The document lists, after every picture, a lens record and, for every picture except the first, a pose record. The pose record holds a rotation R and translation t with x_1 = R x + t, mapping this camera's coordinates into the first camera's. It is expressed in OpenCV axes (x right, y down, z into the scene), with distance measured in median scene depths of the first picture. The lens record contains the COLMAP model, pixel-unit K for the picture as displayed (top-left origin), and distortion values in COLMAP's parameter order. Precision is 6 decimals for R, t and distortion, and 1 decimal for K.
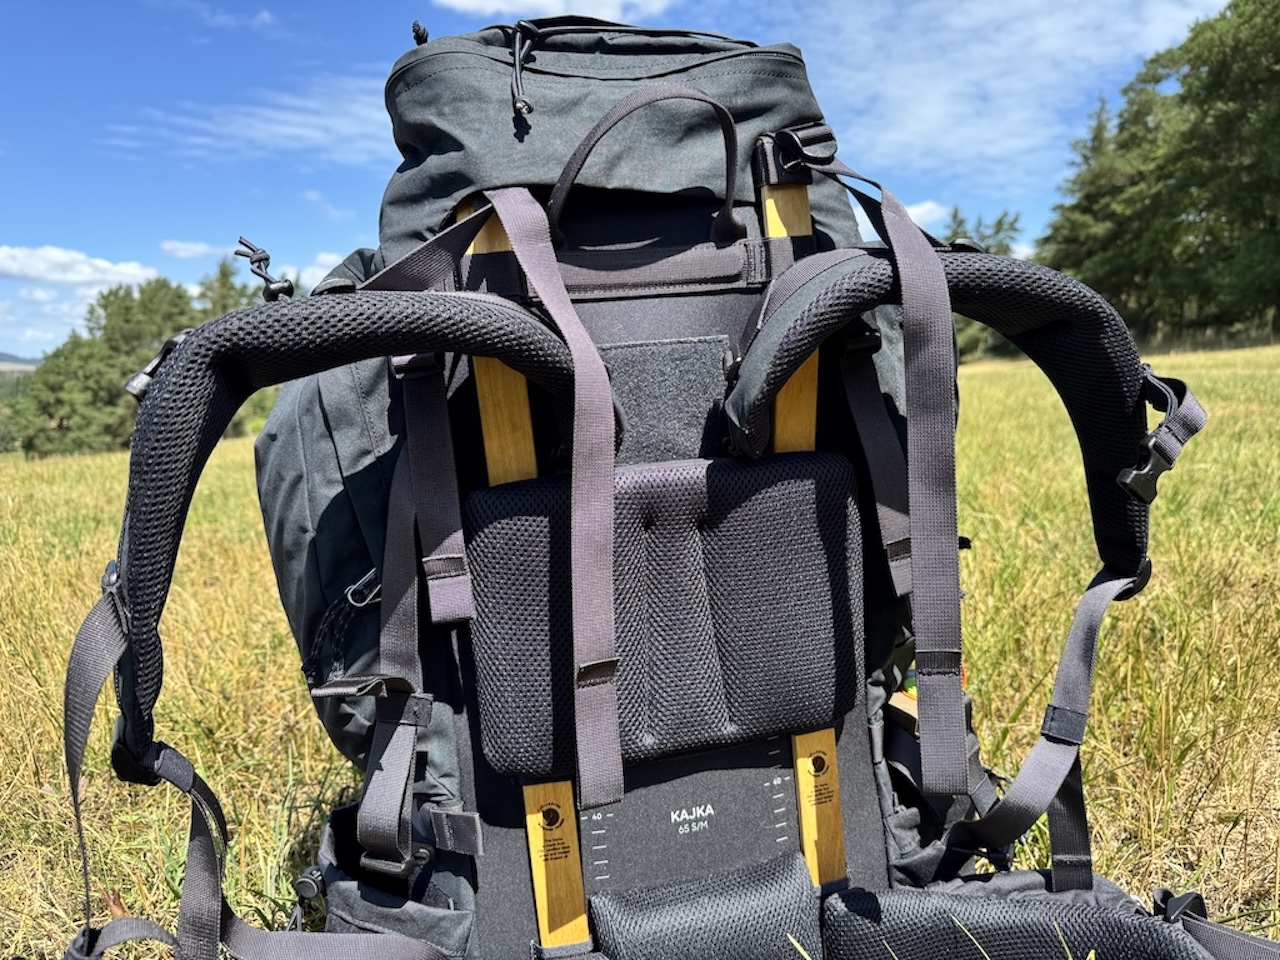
lens RADIAL K [[910.7, 0, 640.0], [0, 910.7, 480.0], [0, 0, 1]] dist [-0.006351, -0.003447]
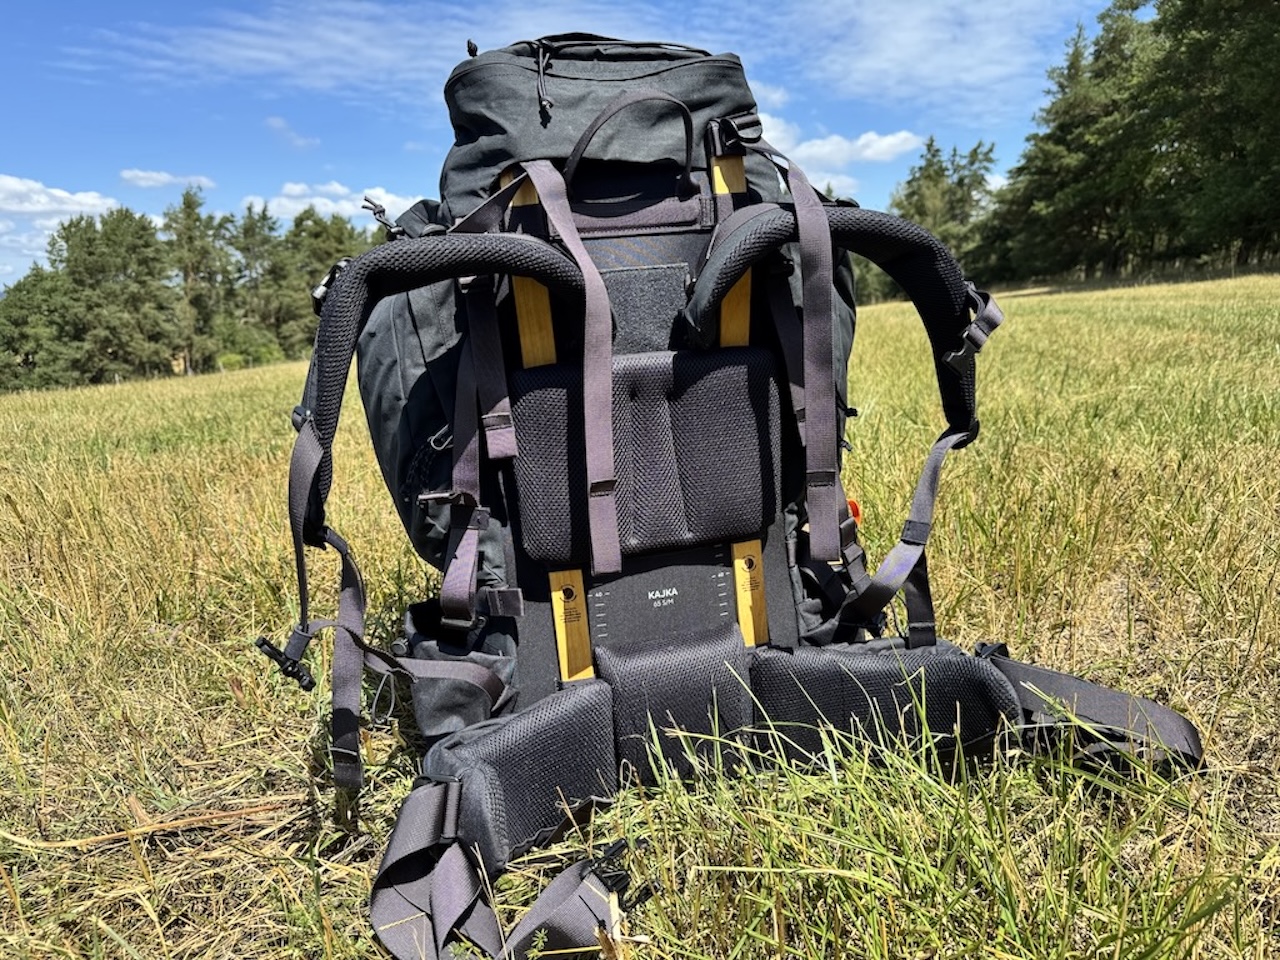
lens RADIAL K [[900.1, 0, 636.3], [0, 900.1, 488.6], [0, 0, 1]] dist [-0.001755, -0.004426]
pose [[0.999702, -0.005818, 0.023718, -0.020394], [0.003839, 0.996573, 0.082633, 0.078595], [-0.024117, -0.082517, 0.996298, -0.449313]]
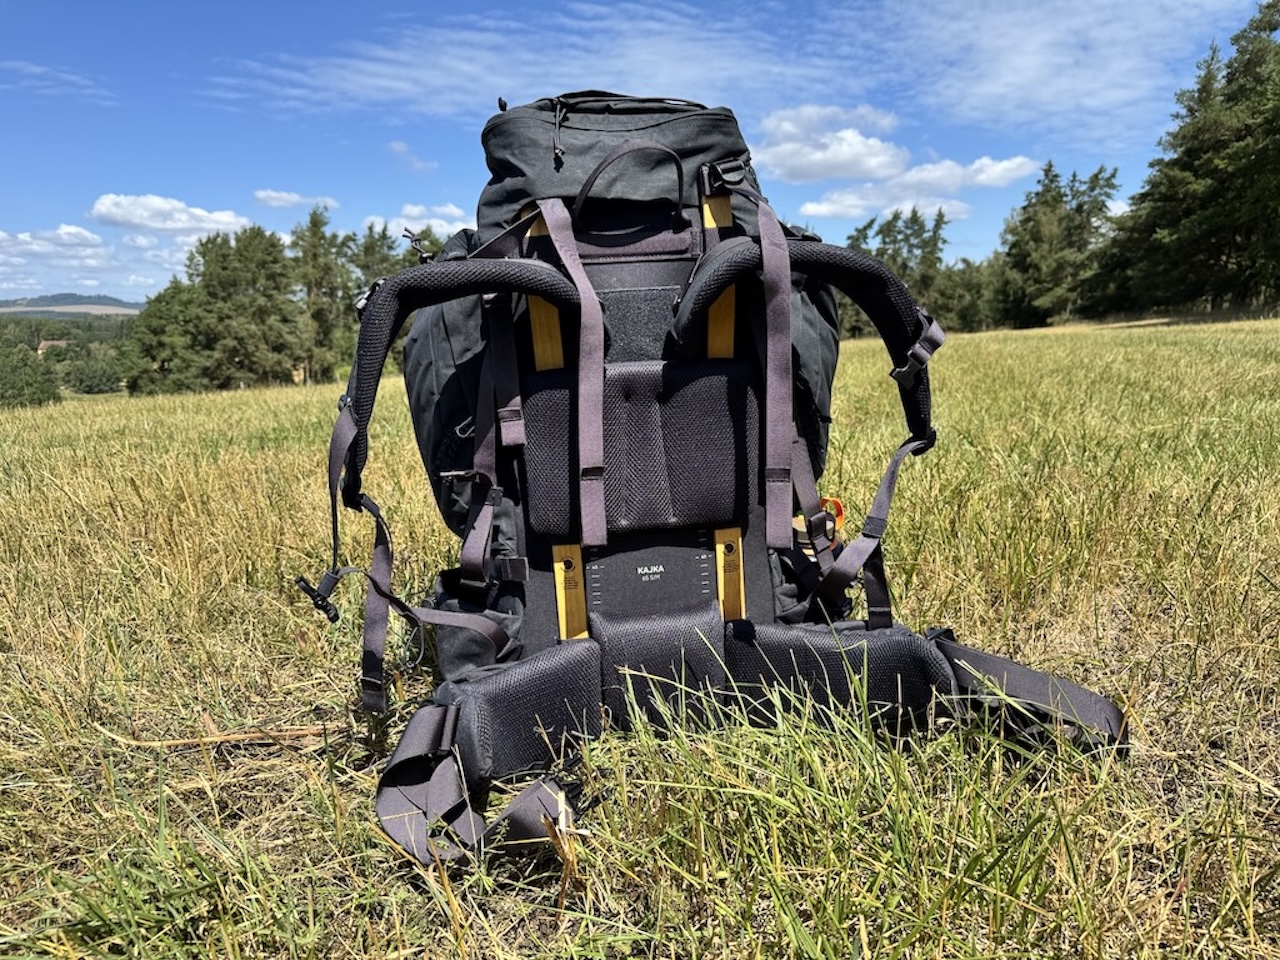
lens RADIAL K [[896.3, 0, 642.6], [0, 896.3, 492.3], [0, 0, 1]] dist [0.006174, -0.009300]
pose [[0.996516, 0.034345, -0.076003, 0.169589], [-0.029402, 0.997437, 0.065231, 0.115906], [0.078049, -0.062769, 0.994972, -0.684261]]
